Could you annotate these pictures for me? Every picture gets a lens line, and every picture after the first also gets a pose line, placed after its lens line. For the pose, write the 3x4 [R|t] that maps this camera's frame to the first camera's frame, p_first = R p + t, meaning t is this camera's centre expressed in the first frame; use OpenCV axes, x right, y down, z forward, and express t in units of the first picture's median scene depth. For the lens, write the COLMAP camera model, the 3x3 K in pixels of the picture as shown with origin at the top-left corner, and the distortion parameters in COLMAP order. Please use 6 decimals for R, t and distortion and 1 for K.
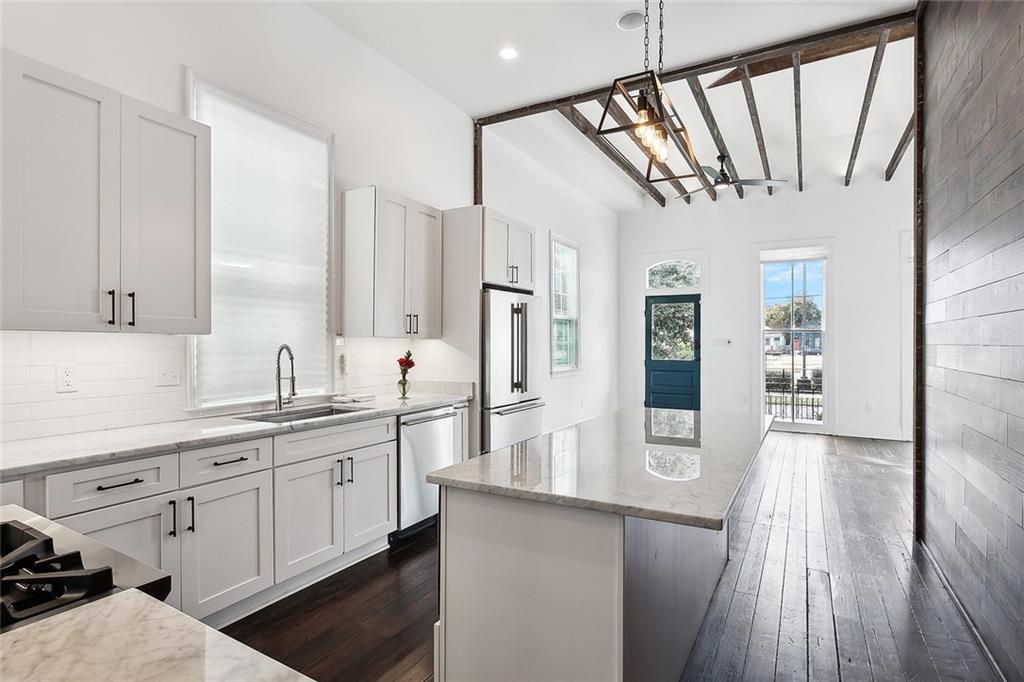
lens RADIAL K [[537.1, 0, 513.7], [0, 537.1, 344.0], [0, 0, 1]] dist [-0.004433, -0.000246]
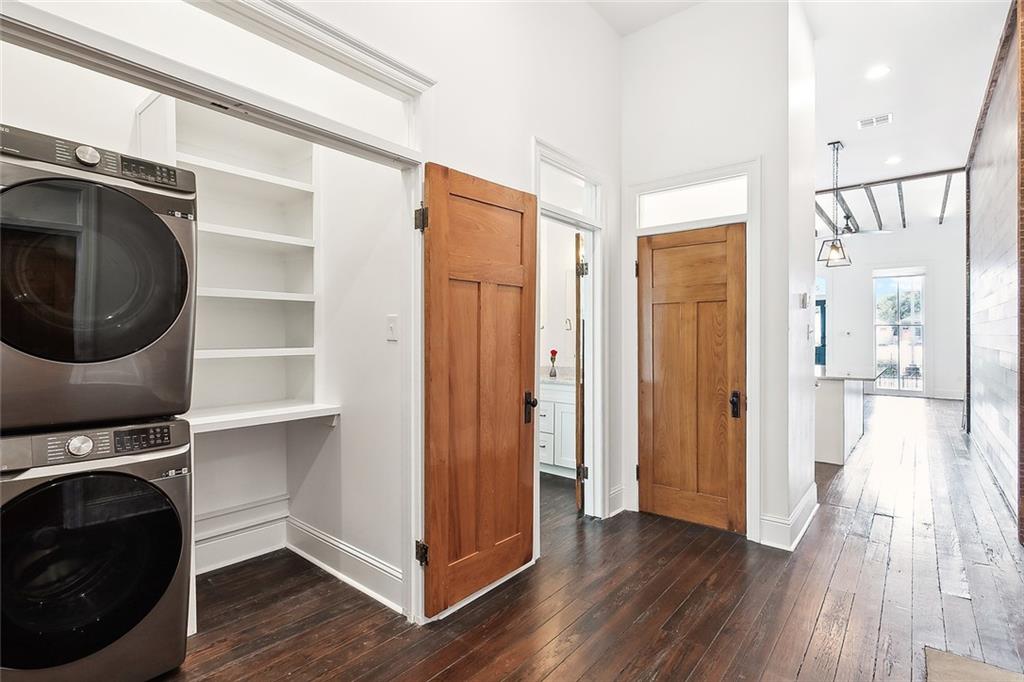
lens RADIAL K [[497.0, 0, 510.6], [0, 497.0, 337.3], [0, 0, 1]] dist [-0.001712, -0.000335]
pose [[0.982439, -0.005381, -0.186505, -0.259922], [0.005707, 0.999983, 0.001211, -0.000302], [0.186495, -0.002254, 0.982453, -0.513461]]
